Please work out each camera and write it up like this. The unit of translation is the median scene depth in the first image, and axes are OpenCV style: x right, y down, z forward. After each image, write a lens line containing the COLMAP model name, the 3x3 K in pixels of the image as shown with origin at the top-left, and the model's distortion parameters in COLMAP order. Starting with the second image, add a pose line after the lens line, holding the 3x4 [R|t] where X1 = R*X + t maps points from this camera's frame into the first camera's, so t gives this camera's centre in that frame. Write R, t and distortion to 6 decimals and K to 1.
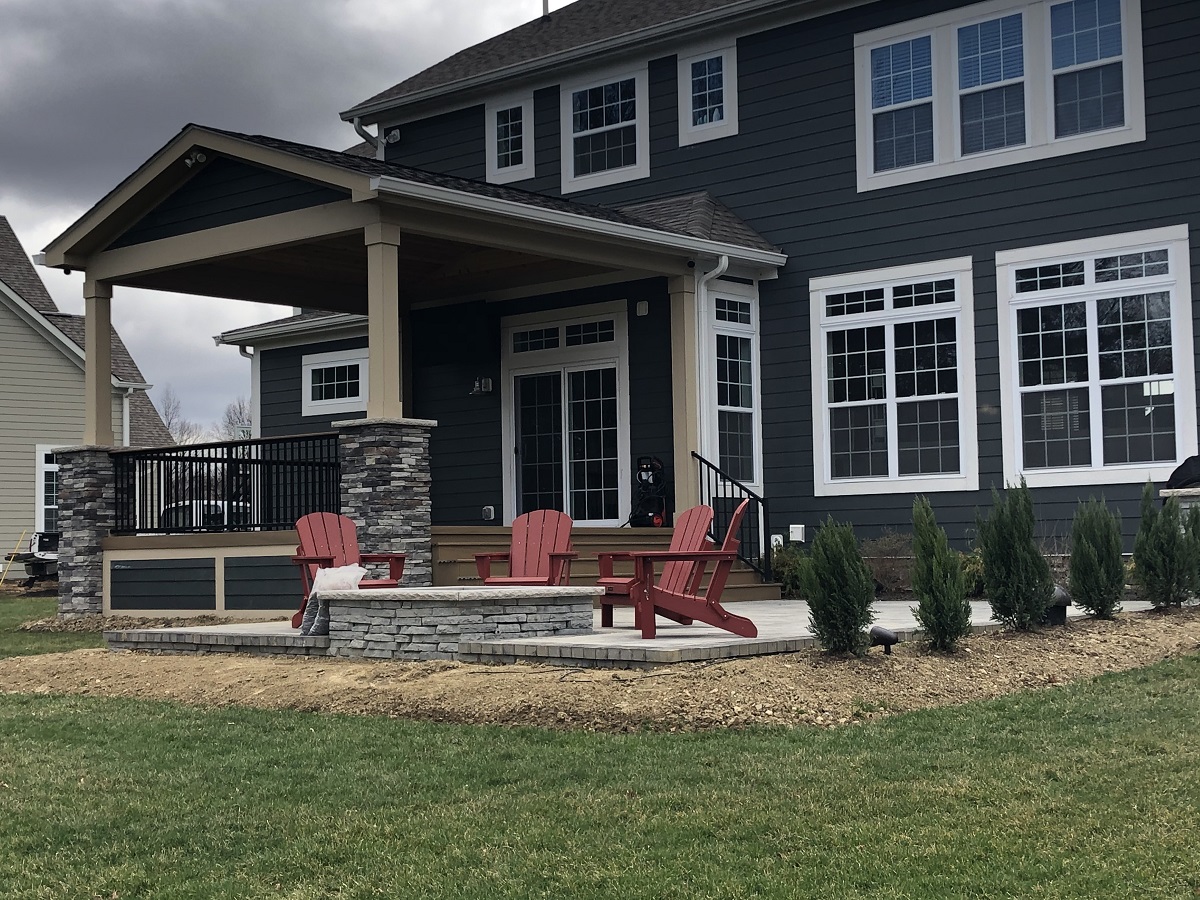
lens RADIAL K [[1778.6, 0, 589.0], [0, 1778.6, 448.8], [0, 0, 1]] dist [0.053094, 0.000000]
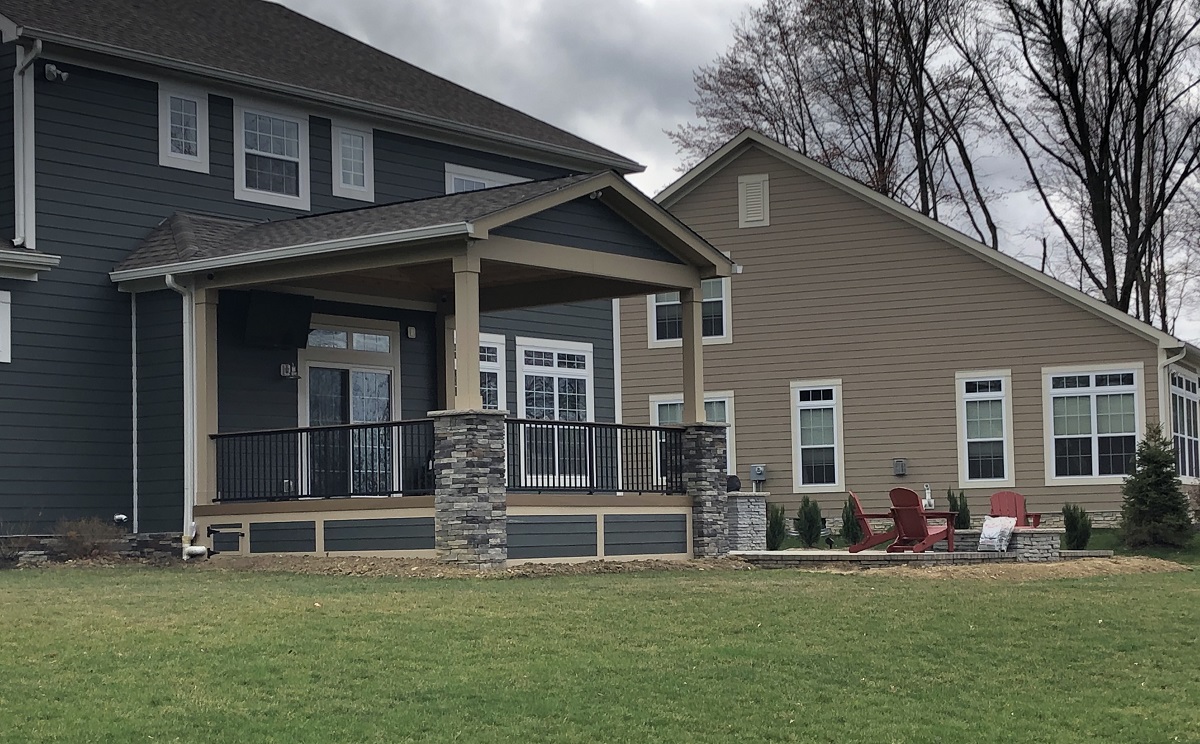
lens RADIAL K [[2140.6, 0, 601.3], [0, 2140.6, 369.1], [0, 0, 1]] dist [0.292481, 0.000000]
pose [[-0.079109, 0.099475, 0.991890, -1.609097], [-0.037812, 0.993993, -0.102702, 0.106950], [-0.996149, -0.045630, -0.074873, 1.043233]]
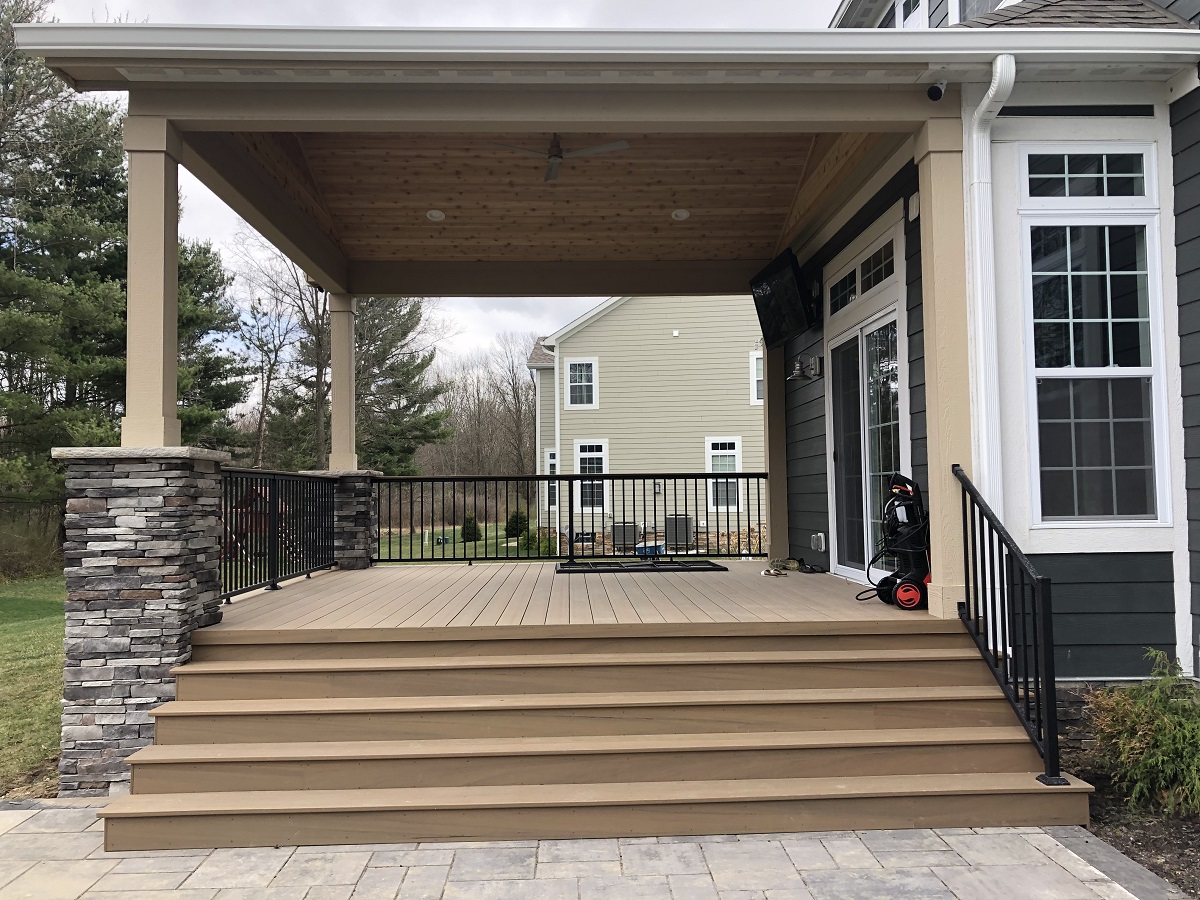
lens RADIAL K [[981.8, 0, 606.2], [0, 981.8, 449.4], [0, 0, 1]] dist [0.034050, -0.019301]
pose [[0.692697, -0.028215, -0.720677, 0.197443], [0.045646, 0.998946, 0.004764, -0.009022], [0.719783, -0.036196, 0.693255, 0.758561]]
